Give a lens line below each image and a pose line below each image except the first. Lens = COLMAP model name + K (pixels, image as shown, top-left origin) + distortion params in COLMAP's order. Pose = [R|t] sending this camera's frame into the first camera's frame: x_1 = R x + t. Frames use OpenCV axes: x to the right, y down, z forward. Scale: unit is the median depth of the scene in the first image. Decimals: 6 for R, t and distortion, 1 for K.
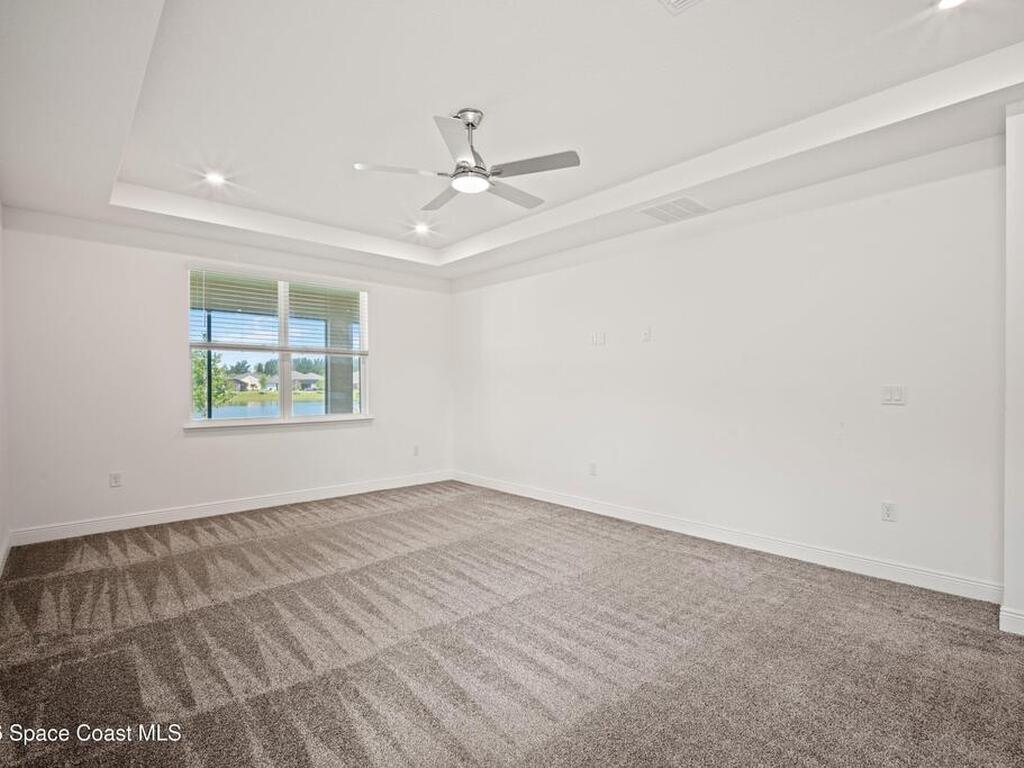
lens RADIAL K [[501.7, 0, 513.2], [0, 501.7, 390.4], [0, 0, 1]] dist [-0.007702, 0.000545]
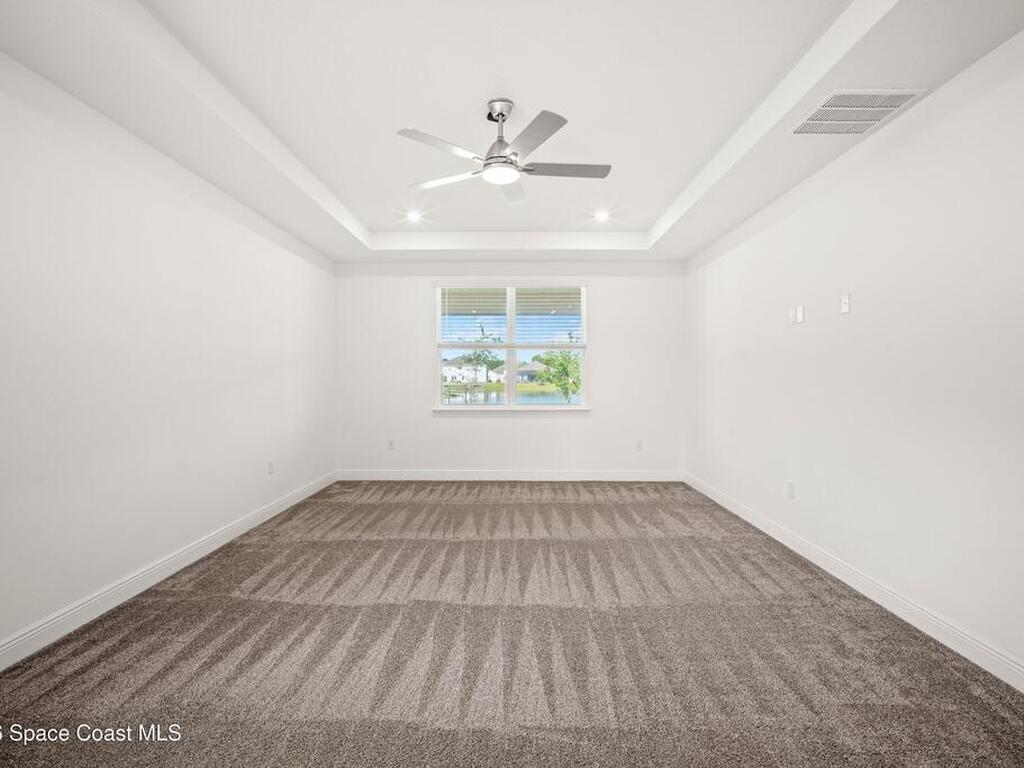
lens RADIAL K [[505.7, 0, 514.6], [0, 505.7, 386.9], [0, 0, 1]] dist [-0.008623, 0.001272]
pose [[0.735548, 0.016017, -0.677283, 0.382656], [-0.008226, 0.999858, 0.014712, -0.005837], [0.677422, -0.005250, 0.735576, 0.172742]]
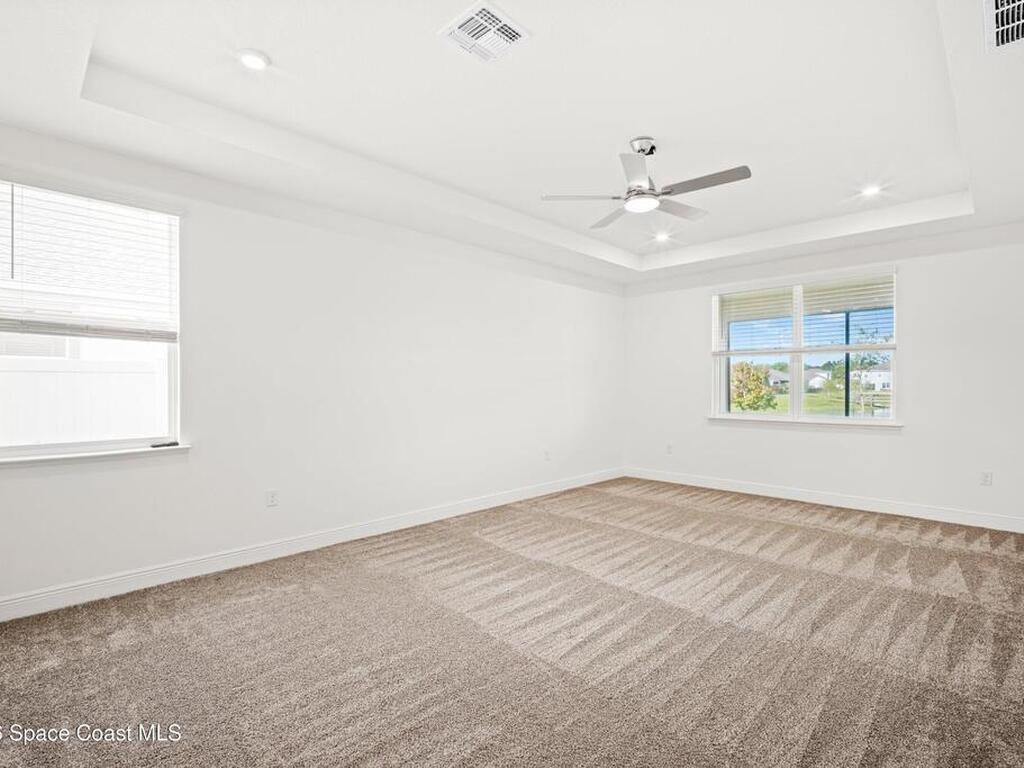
lens RADIAL K [[505.7, 0, 514.6], [0, 505.7, 386.9], [0, 0, 1]] dist [-0.008623, 0.001272]
pose [[0.059165, 0.006165, -0.998229, 0.626493], [-0.007451, 0.999956, 0.005734, -0.009788], [0.998220, 0.007098, 0.059208, 0.405501]]
